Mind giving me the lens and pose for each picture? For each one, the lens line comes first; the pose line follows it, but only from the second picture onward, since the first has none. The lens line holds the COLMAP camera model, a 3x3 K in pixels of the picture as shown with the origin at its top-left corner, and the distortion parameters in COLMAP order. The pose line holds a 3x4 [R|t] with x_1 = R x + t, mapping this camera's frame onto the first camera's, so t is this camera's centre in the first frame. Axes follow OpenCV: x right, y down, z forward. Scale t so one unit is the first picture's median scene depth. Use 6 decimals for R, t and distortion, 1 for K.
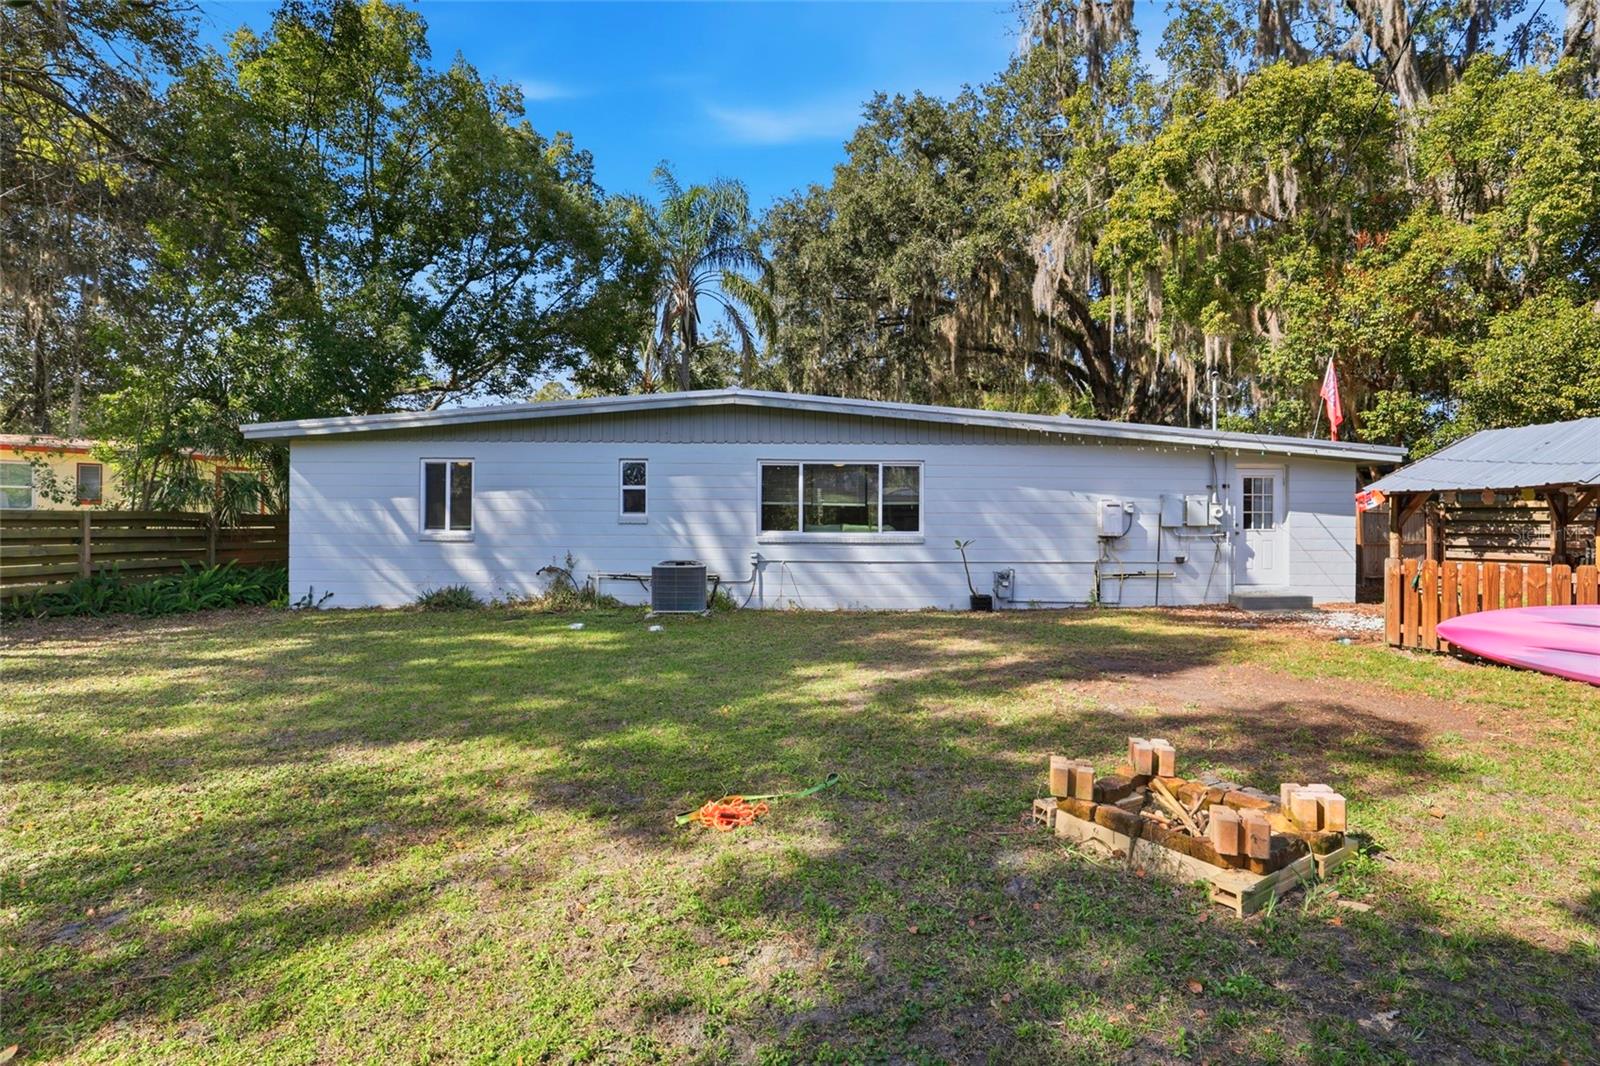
lens RADIAL K [[744.4, 0, 800.9], [0, 744.4, 529.1], [0, 0, 1]] dist [-0.041532, 0.008509]
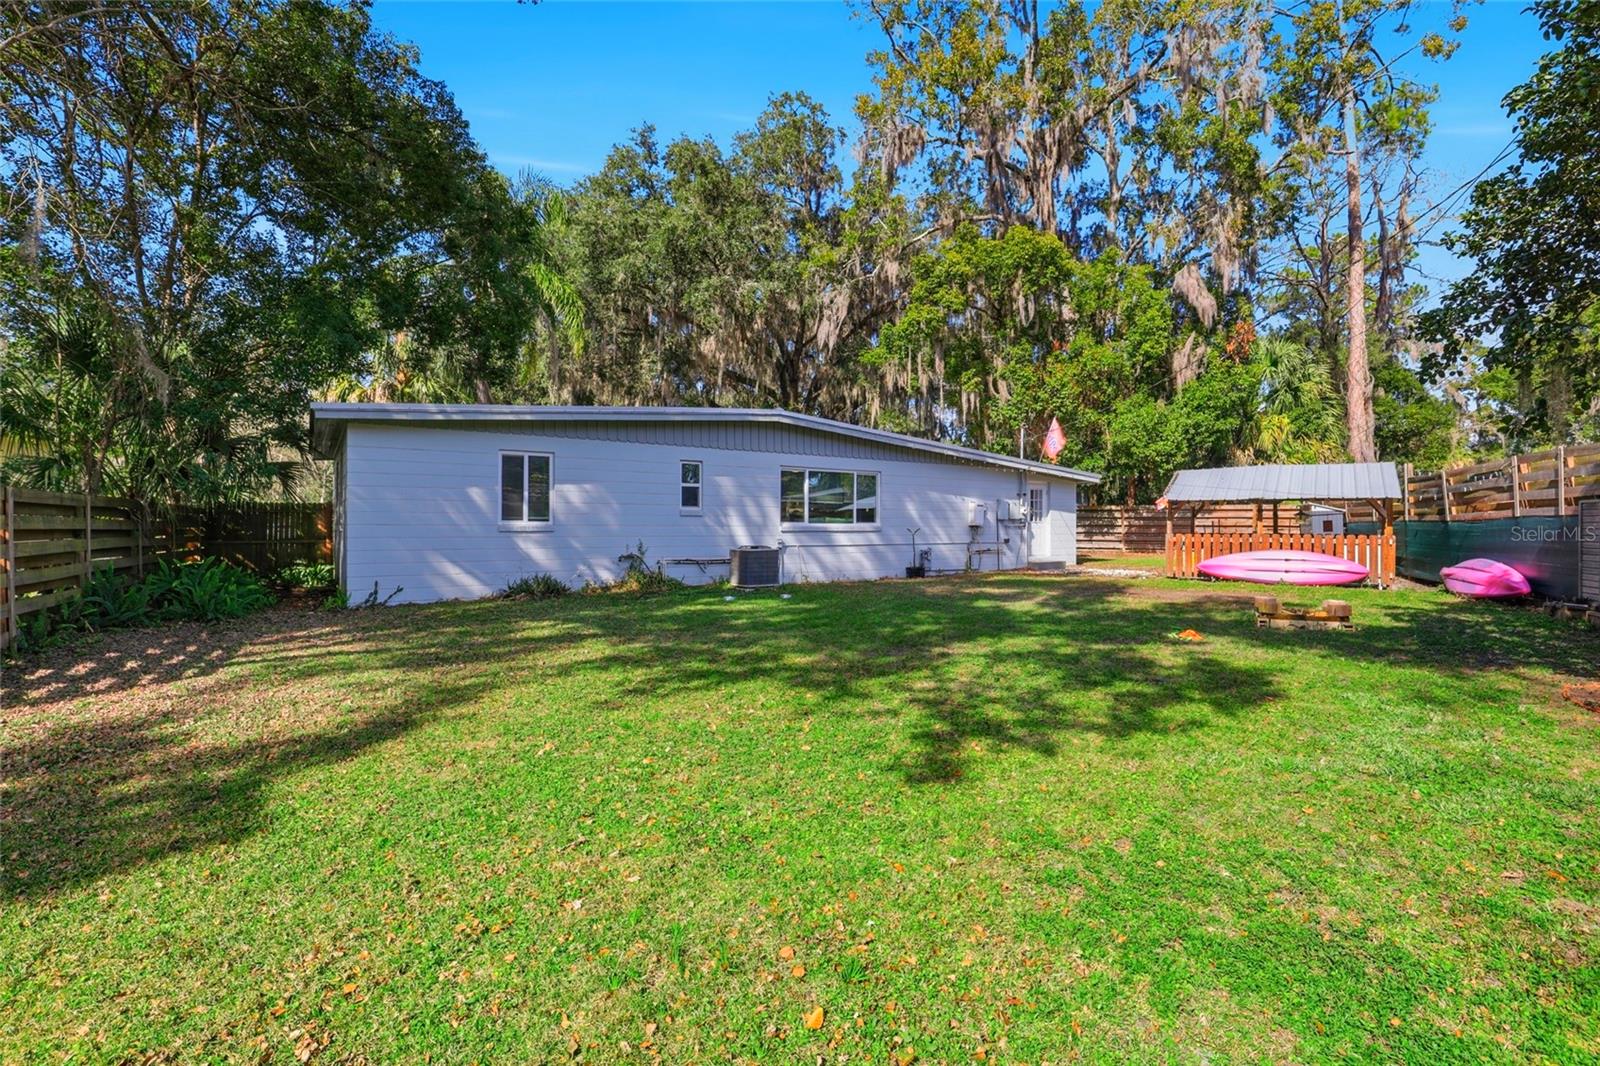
lens RADIAL K [[744.4, 0, 802.1], [0, 744.4, 529.9], [0, 0, 1]] dist [-0.041532, 0.008509]
pose [[0.828514, -0.005027, 0.559946, -0.734873], [0.002411, 0.999982, 0.005411, 0.009015], [-0.559963, -0.003133, 0.828511, -0.071624]]
